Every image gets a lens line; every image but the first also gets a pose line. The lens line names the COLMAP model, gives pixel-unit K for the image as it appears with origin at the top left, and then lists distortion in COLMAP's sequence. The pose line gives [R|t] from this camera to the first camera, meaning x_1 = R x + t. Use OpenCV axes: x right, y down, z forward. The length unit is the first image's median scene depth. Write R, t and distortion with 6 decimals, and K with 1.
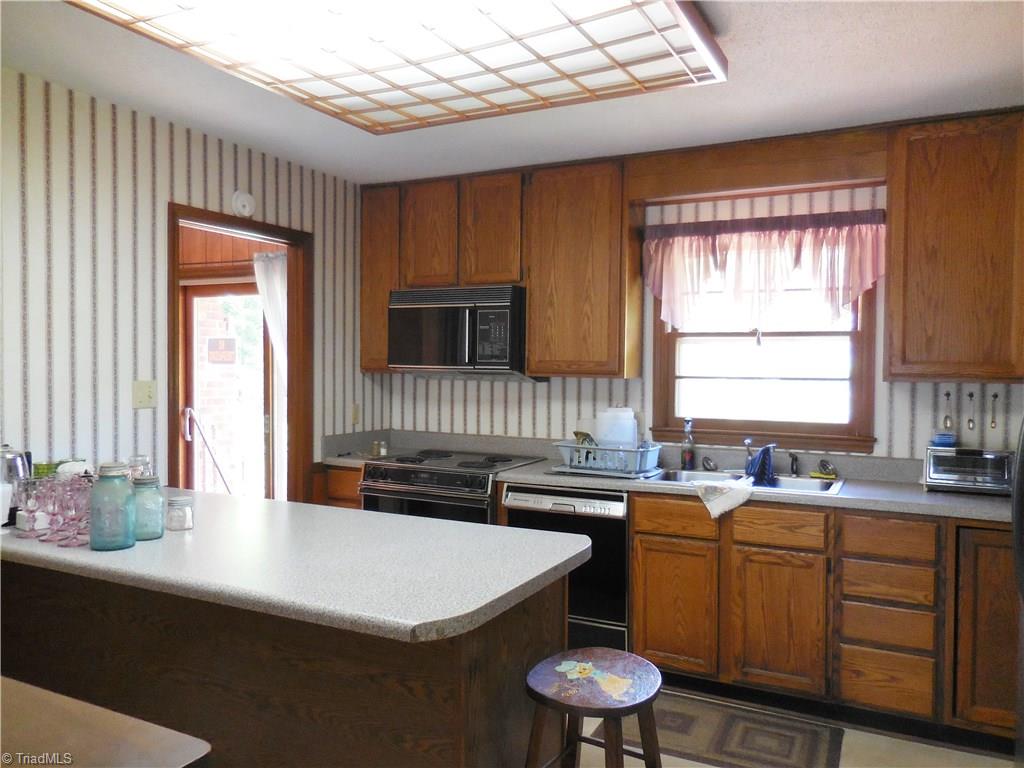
lens RADIAL K [[787.2, 0, 506.3], [0, 787.2, 382.0], [0, 0, 1]] dist [0.011472, 0.011643]
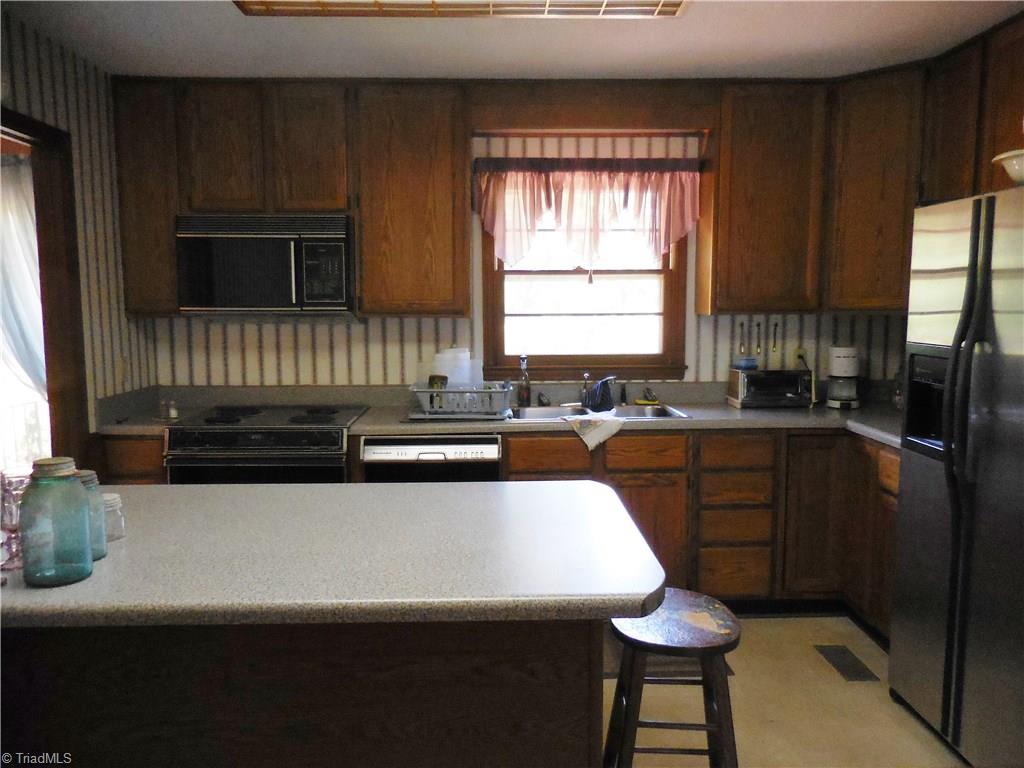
lens RADIAL K [[787.2, 0, 506.3], [0, 787.2, 382.0], [0, 0, 1]] dist [0.011472, 0.011643]
pose [[0.877574, -0.061117, 0.475530, -0.279228], [0.023970, 0.996194, 0.083799, -0.005652], [-0.478842, -0.062142, 0.875699, 0.130877]]
